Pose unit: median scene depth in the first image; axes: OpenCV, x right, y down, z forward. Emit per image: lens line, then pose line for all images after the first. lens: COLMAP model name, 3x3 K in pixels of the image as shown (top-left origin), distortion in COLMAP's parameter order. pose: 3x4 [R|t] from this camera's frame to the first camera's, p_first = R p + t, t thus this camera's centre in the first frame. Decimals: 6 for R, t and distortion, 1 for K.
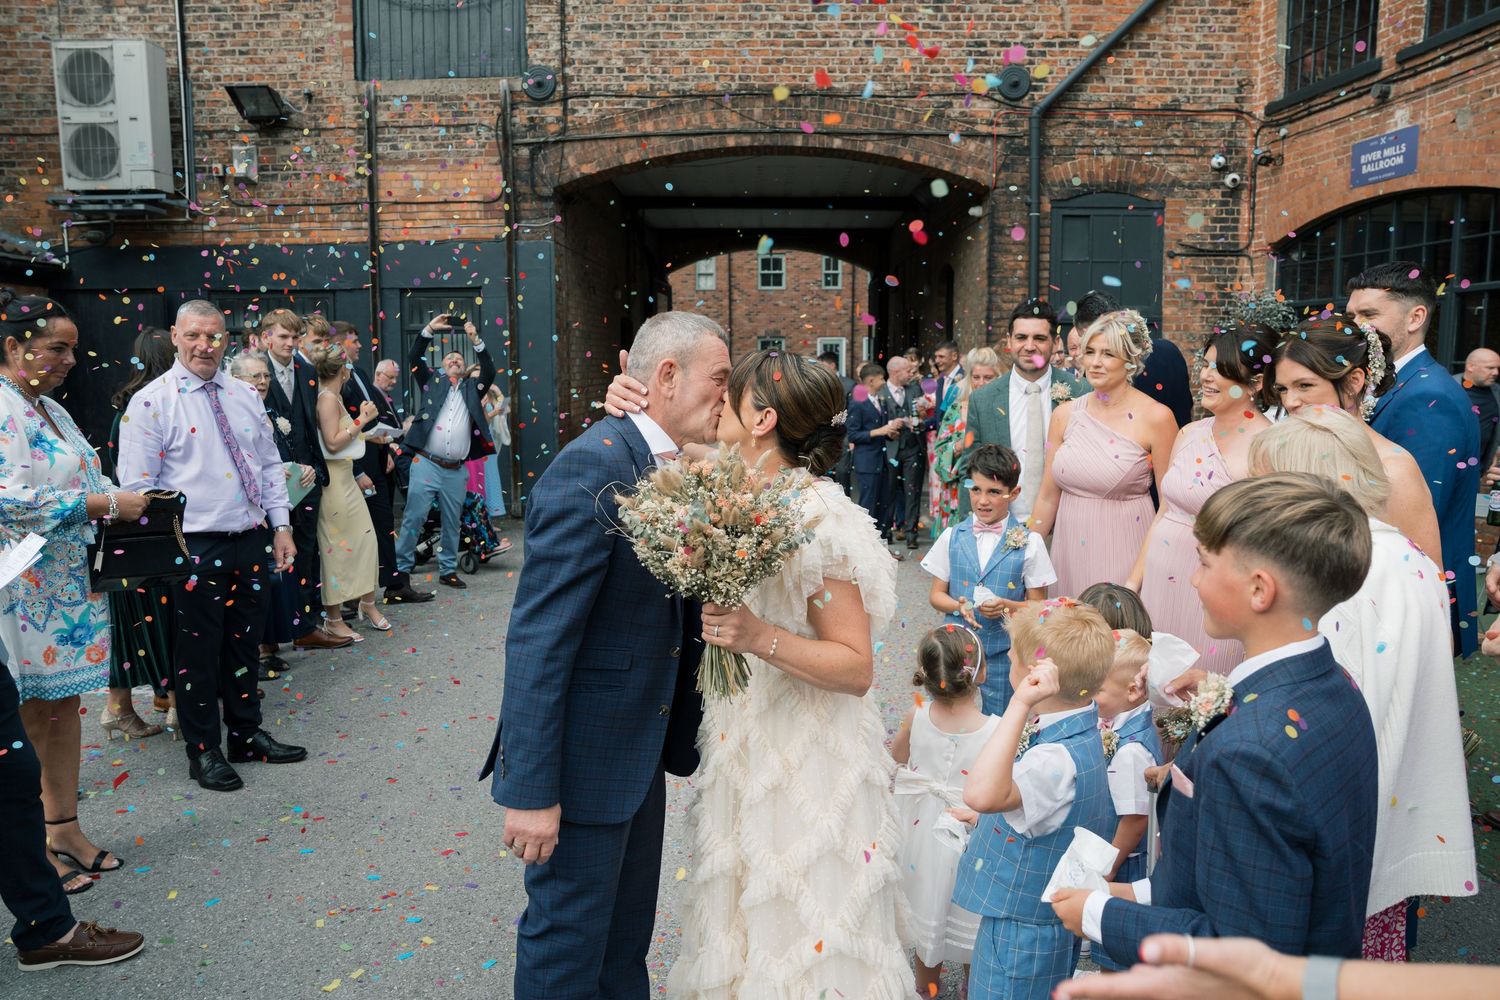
lens RADIAL K [[1058.8, 0, 750.0], [0, 1058.8, 500.0], [0, 0, 1]] dist [-0.115100, 0.088229]
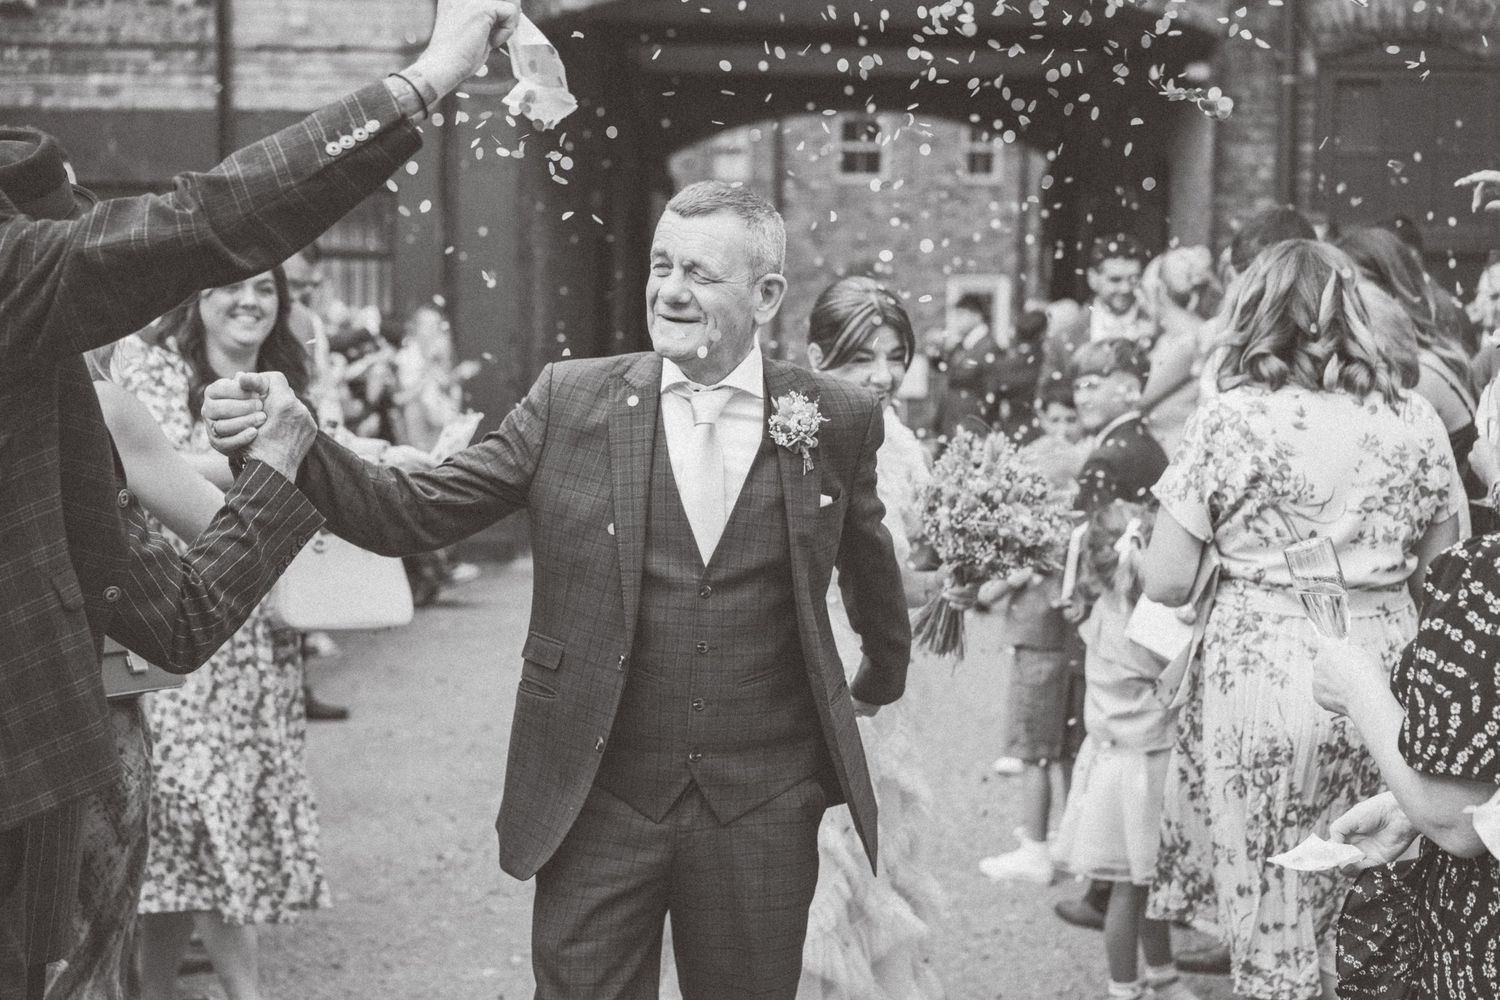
lens RADIAL K [[2385.7, 0, 750.0], [0, 2385.7, 500.0], [0, 0, 1]] dist [0.011648, 0.026118]
pose [[0.999604, 0.014555, -0.024096, -0.009243], [-0.015959, 0.998122, -0.059141, 0.064230], [0.023190, 0.059502, 0.997959, -0.404852]]
